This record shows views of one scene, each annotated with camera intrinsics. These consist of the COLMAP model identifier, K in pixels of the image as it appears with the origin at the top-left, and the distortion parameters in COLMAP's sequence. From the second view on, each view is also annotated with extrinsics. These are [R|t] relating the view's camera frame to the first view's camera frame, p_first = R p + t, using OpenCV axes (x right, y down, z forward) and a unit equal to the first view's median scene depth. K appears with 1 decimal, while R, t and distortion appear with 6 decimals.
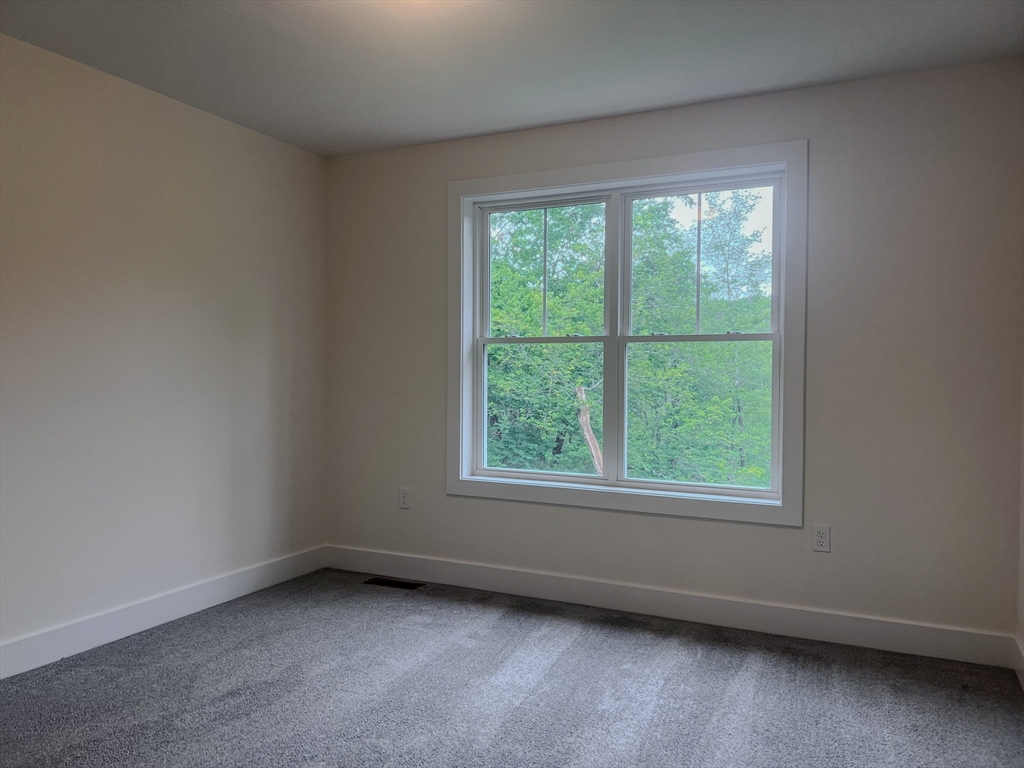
lens RADIAL K [[762.9, 0, 510.0], [0, 762.9, 397.0], [0, 0, 1]] dist [0.064461, -0.073891]
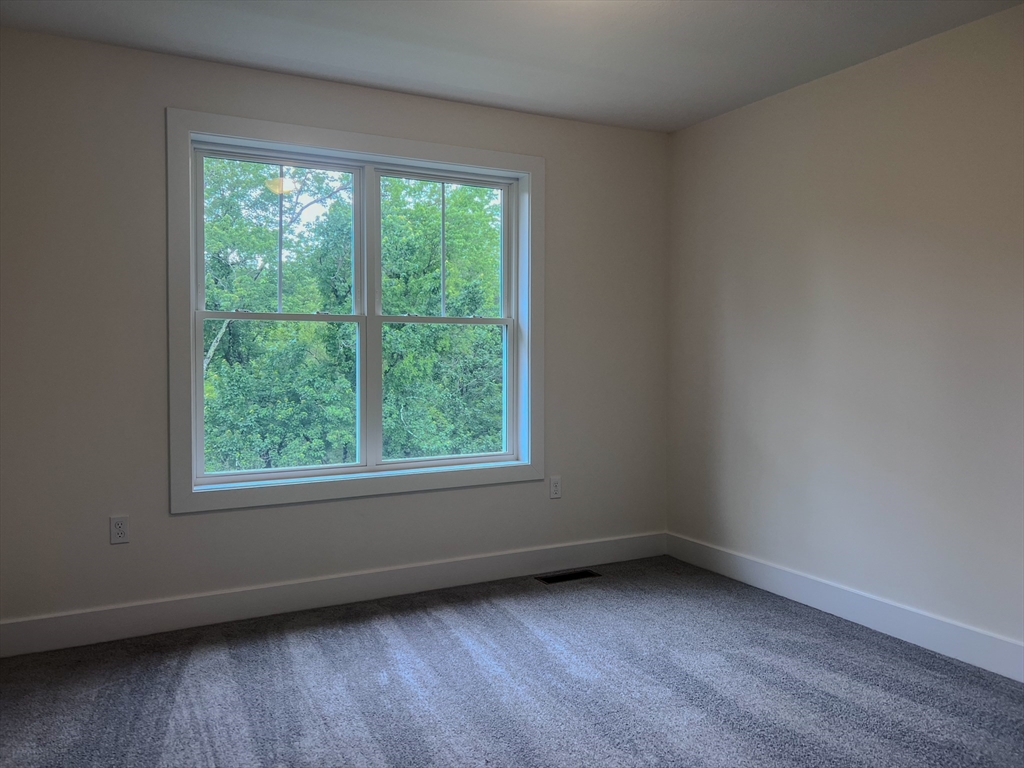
lens RADIAL K [[781.1, 0, 512.0], [0, 781.1, 384.0], [0, 0, 1]] dist [0.094890, -0.140878]
pose [[0.597691, -0.037174, 0.800864, -0.569278], [0.030048, 0.999261, 0.023959, -0.013002], [-0.801163, 0.009744, 0.598367, 0.274660]]
